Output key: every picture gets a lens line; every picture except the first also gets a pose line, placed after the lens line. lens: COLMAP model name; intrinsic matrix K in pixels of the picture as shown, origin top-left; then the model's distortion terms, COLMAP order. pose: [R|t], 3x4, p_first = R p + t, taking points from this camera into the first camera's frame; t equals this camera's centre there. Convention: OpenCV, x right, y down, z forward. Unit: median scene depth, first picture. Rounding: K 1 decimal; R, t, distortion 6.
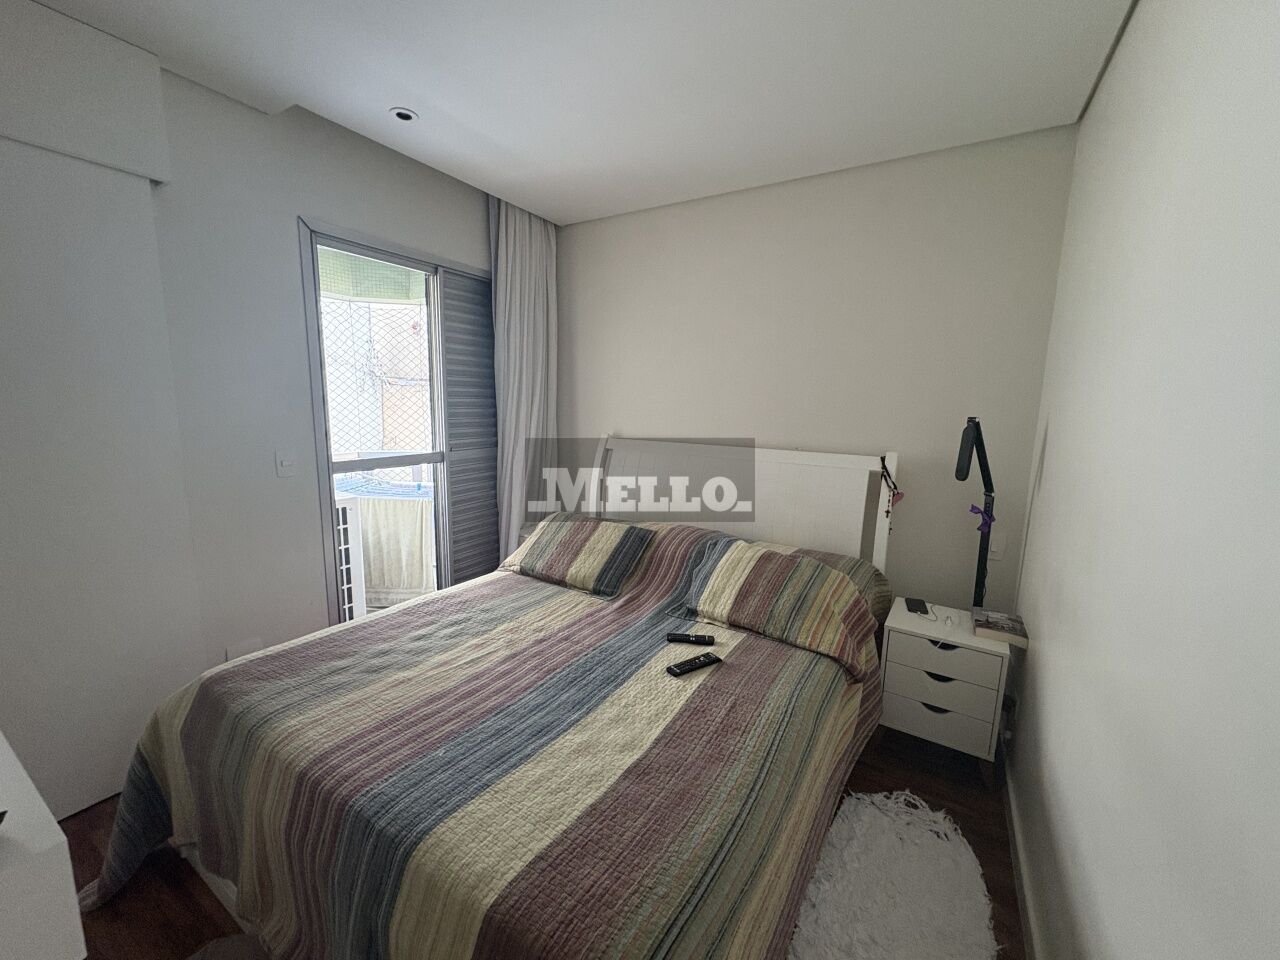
lens RADIAL K [[515.4, 0, 639.1], [0, 515.4, 483.3], [0, 0, 1]] dist [0.003296, 0.000210]
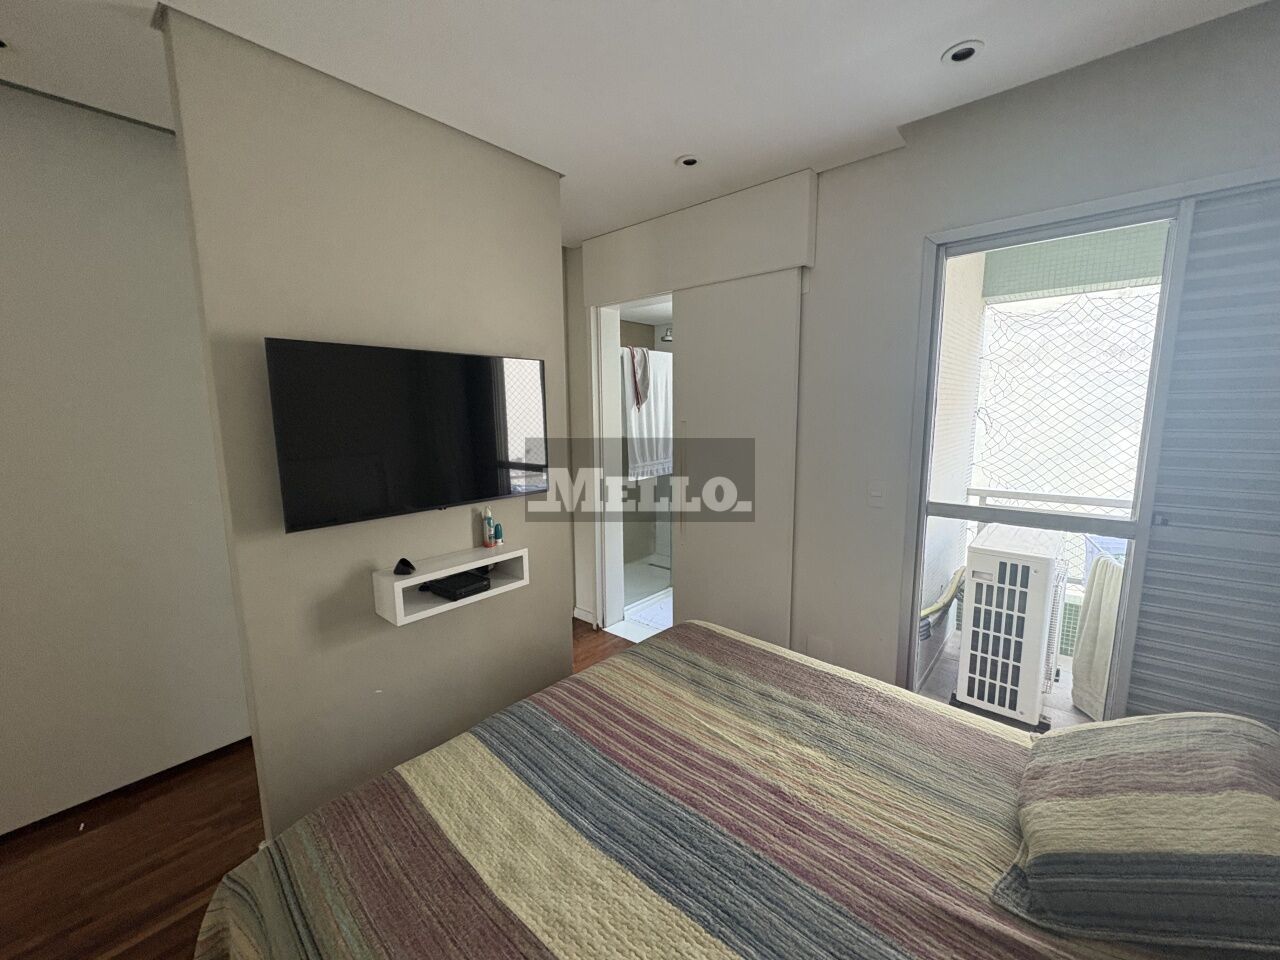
lens RADIAL K [[515.4, 0, 639.0], [0, 515.4, 478.6], [0, 0, 1]] dist [0.003296, 0.000210]
pose [[-0.187726, 0.113203, -0.975676, 0.509604], [-0.150318, 0.978324, 0.142432, -0.188478], [0.970651, 0.173400, -0.166640, 0.940821]]
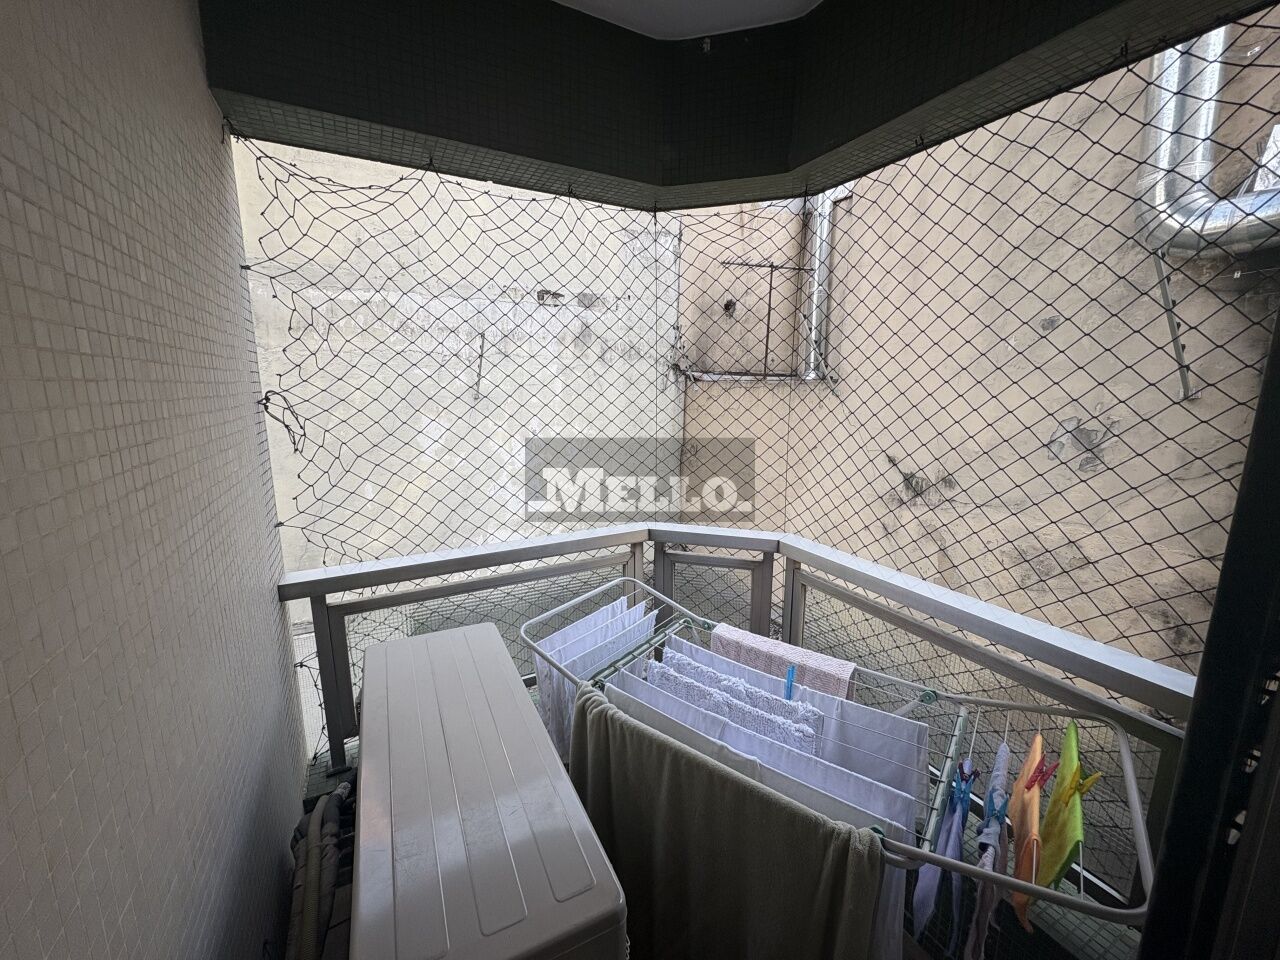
lens RADIAL K [[515.4, 0, 641.4], [0, 515.4, 480.6], [0, 0, 1]] dist [0.003296, 0.000210]
pose [[0.858918, 0.074114, -0.506722, -0.257585], [-0.064879, 0.997248, 0.035886, -0.253543], [0.507987, 0.002052, 0.861363, 1.234624]]
